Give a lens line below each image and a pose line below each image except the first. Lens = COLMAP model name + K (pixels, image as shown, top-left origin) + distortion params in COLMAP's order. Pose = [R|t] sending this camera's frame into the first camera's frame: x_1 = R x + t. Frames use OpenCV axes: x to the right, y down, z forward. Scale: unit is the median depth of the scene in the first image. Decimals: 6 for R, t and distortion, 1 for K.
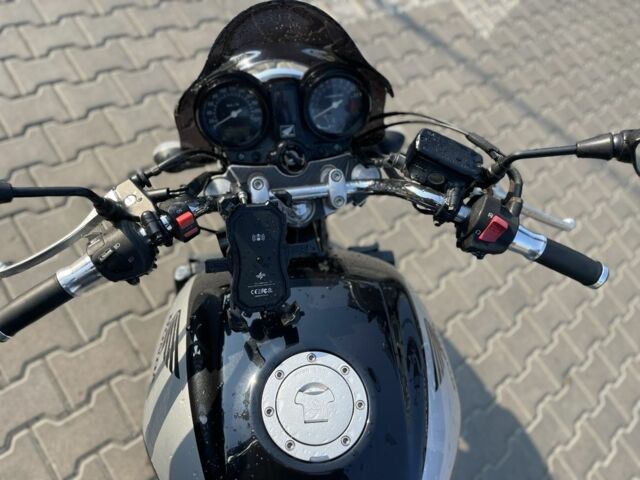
lens RADIAL K [[485.3, 0, 320.8], [0, 485.3, 238.2], [0, 0, 1]] dist [0.080920, -0.109225]
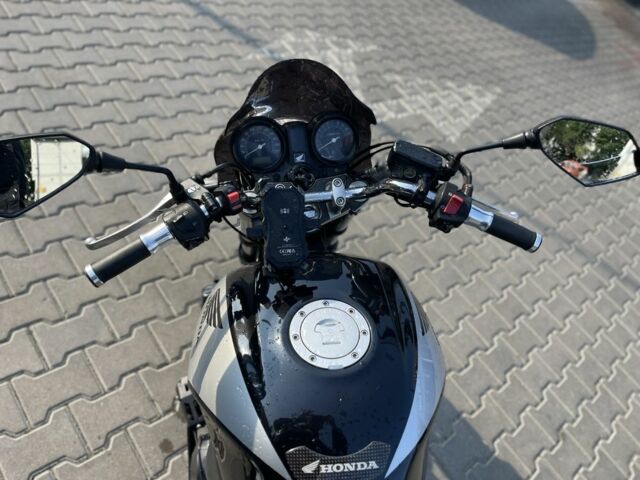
lens RADIAL K [[485.4, 0, 322.5], [0, 485.4, 244.0], [0, 0, 1]] dist [0.077413, -0.103645]
pose [[0.999237, -0.028978, 0.026200, -0.024420], [0.034189, 0.973159, -0.227579, 0.165575], [-0.018902, 0.228301, 0.973407, -0.133278]]
